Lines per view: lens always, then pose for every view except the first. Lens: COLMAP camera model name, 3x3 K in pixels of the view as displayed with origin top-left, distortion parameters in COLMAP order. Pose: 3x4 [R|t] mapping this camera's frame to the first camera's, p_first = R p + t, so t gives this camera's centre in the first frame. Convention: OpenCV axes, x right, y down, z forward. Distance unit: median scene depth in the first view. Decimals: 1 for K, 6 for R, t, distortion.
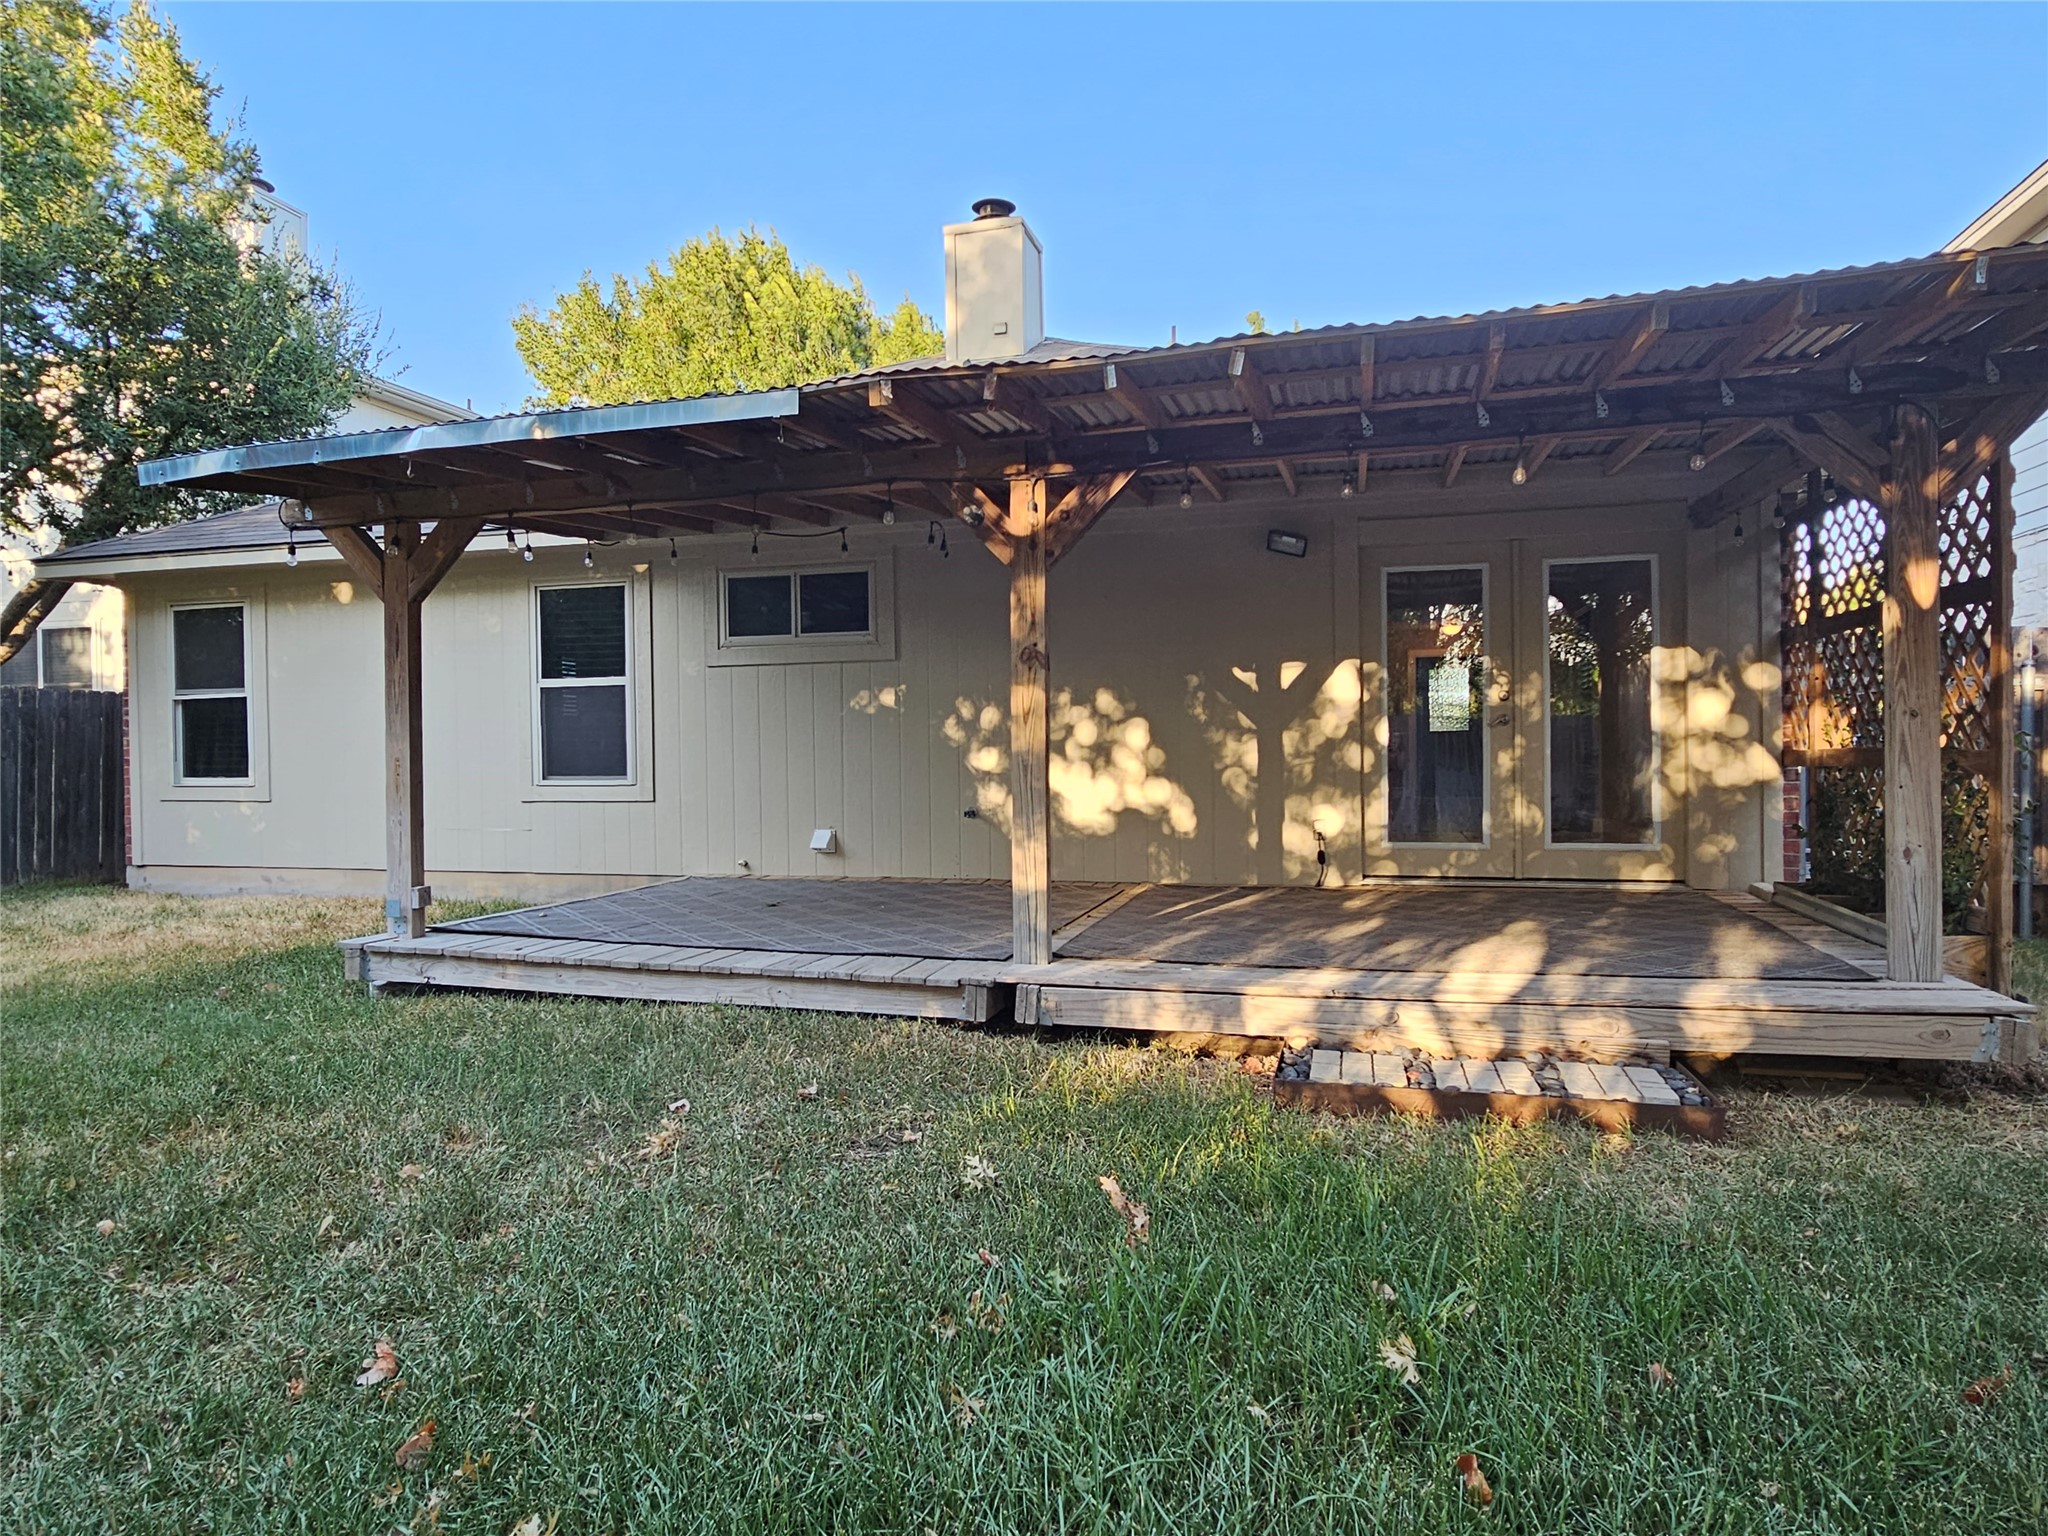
lens RADIAL K [[1232.2, 0, 1005.4], [0, 1232.2, 757.8], [0, 0, 1]] dist [-0.006756, -0.001221]
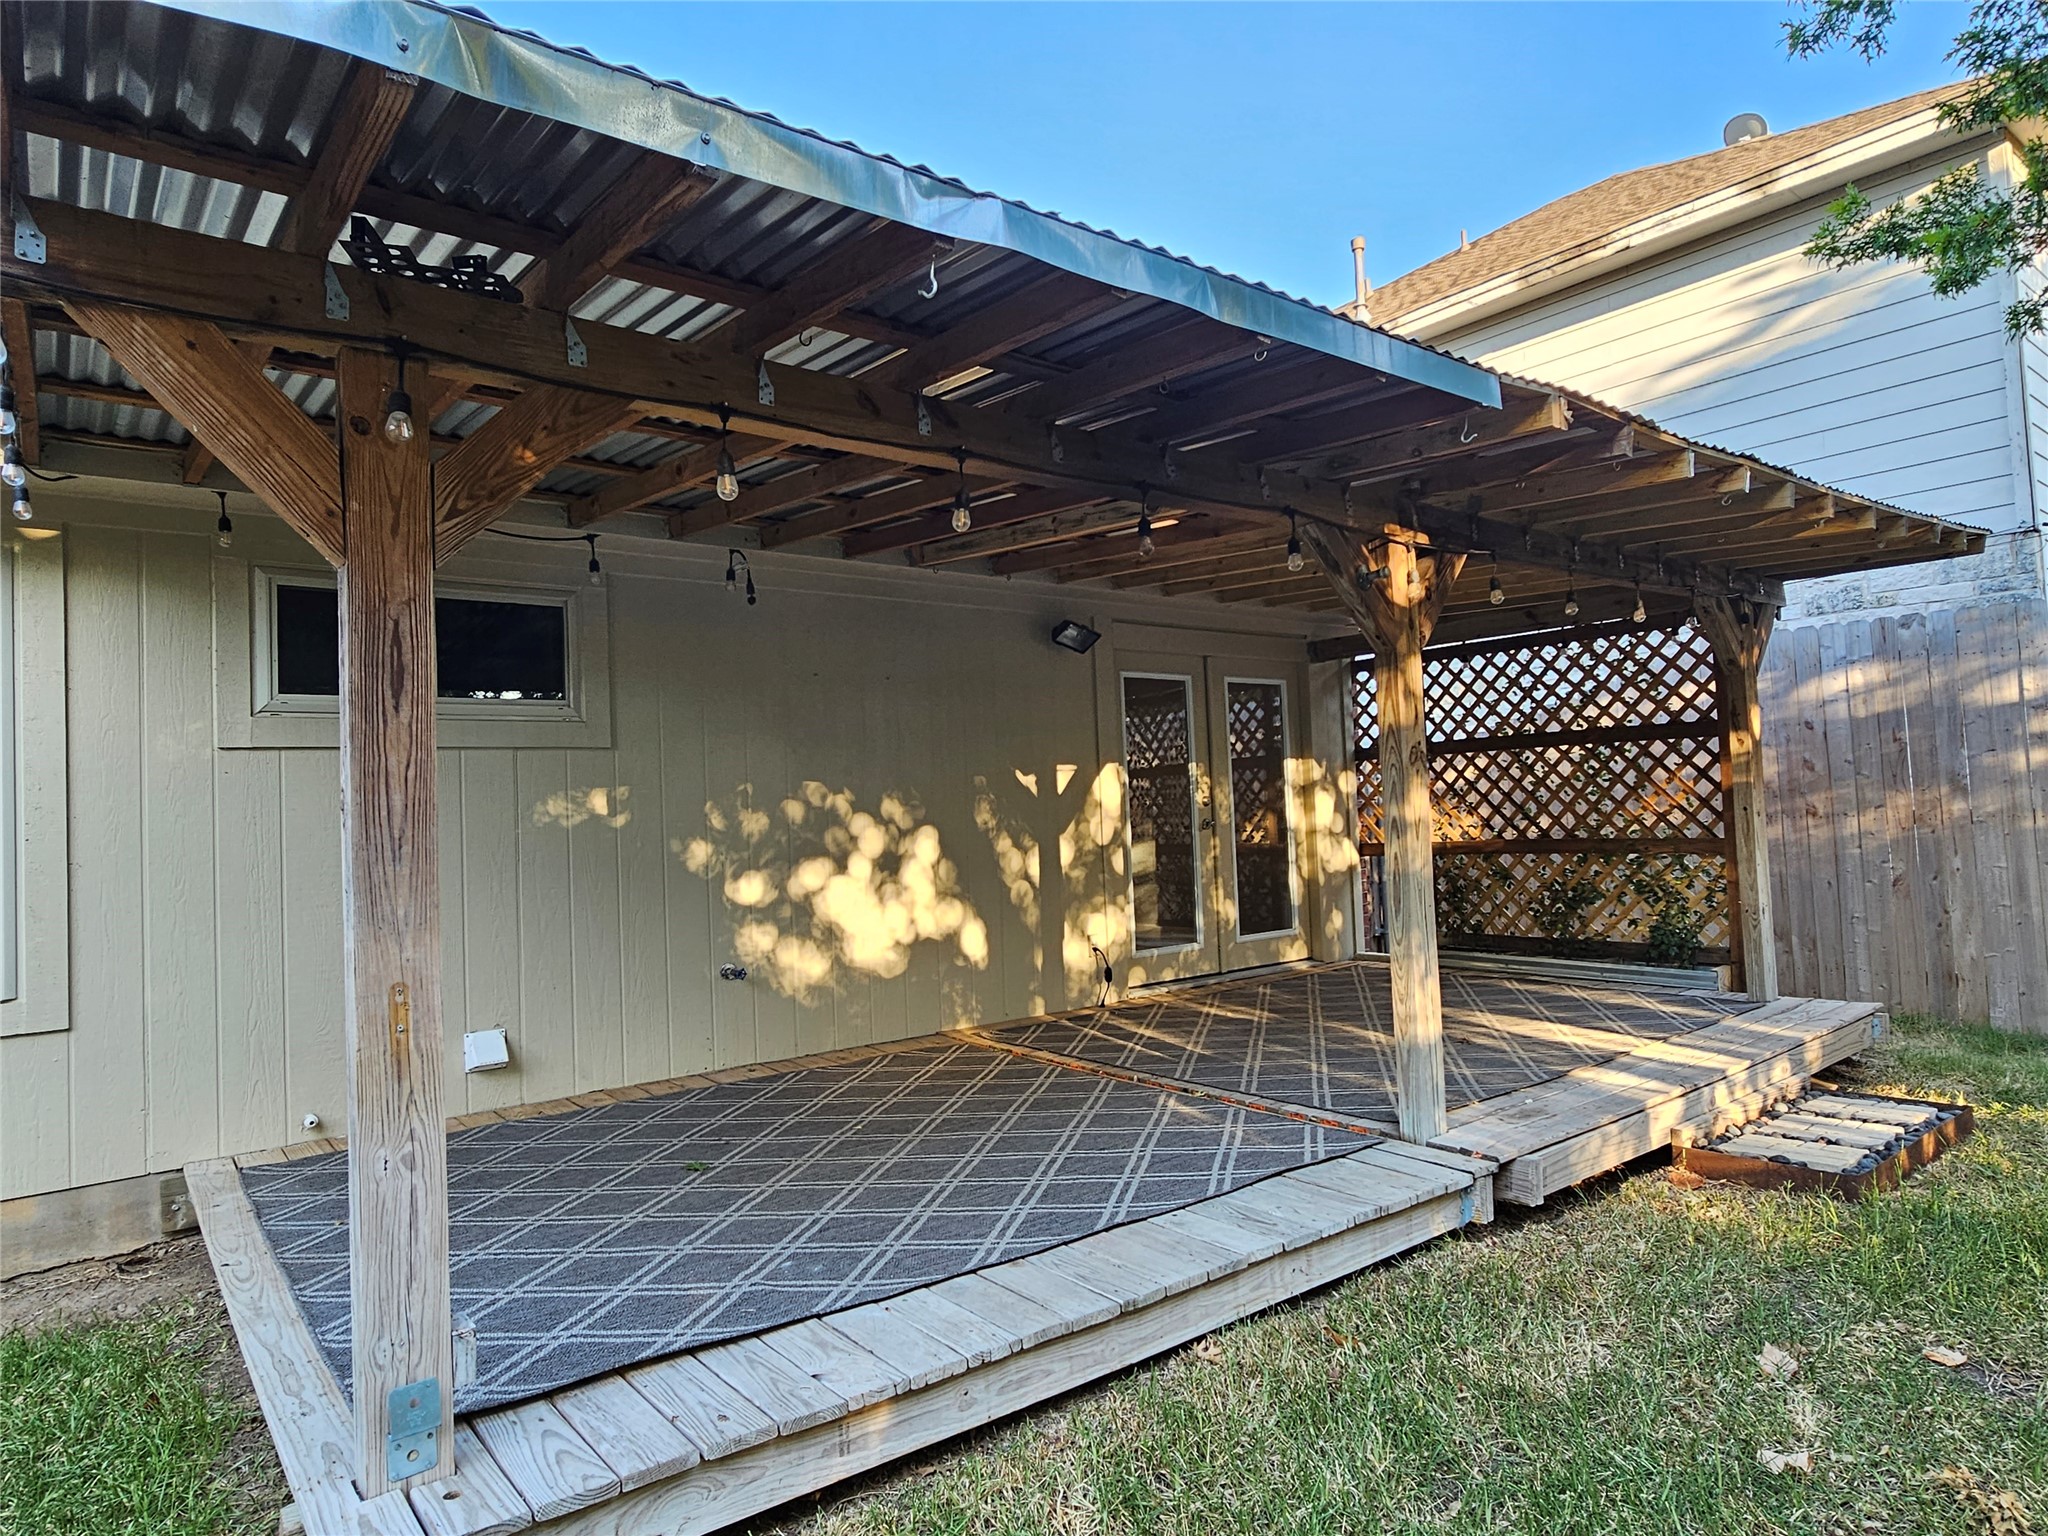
lens RADIAL K [[1213.6, 0, 1024.0], [0, 1213.6, 768.0], [0, 0, 1]] dist [0.002365, -0.001351]
pose [[0.586959, 0.016765, 0.809443, -0.506855], [0.039866, 0.997974, -0.049579, -0.028717], [-0.808635, 0.061370, 0.585102, 0.470596]]
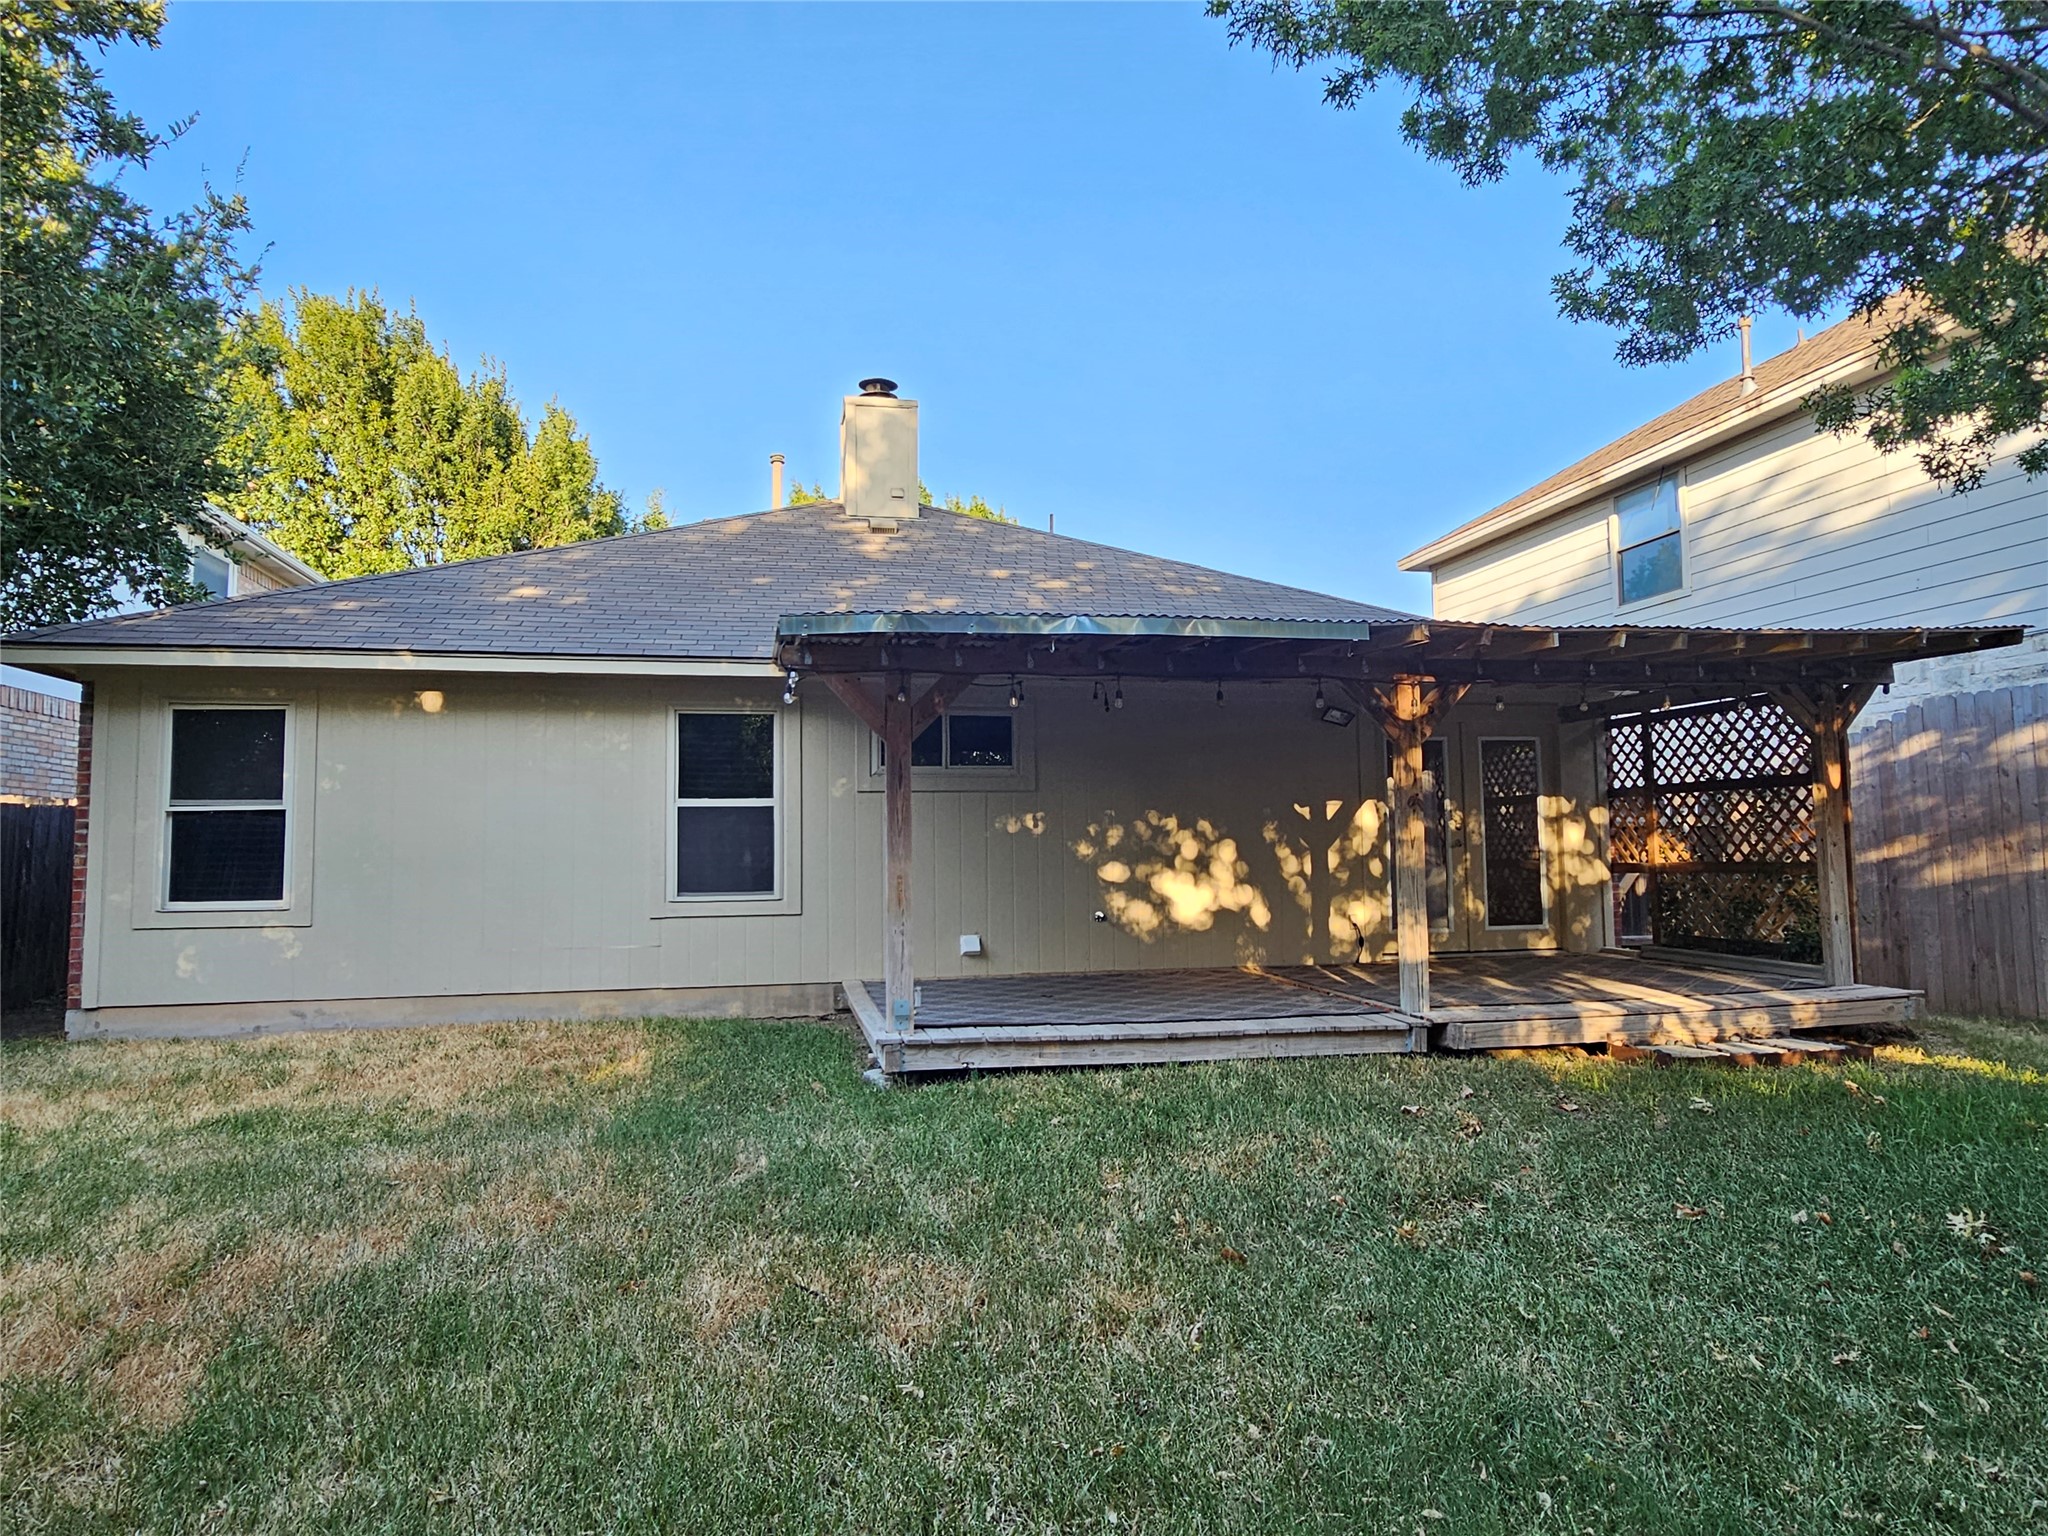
lens RADIAL K [[1213.6, 0, 1024.0], [0, 1213.6, 768.0], [0, 0, 1]] dist [0.002365, -0.001351]
pose [[0.884706, 0.030190, 0.465171, -0.687509], [0.007456, 0.996856, -0.078878, -0.007537], [-0.466090, 0.073252, 0.881700, -0.046593]]
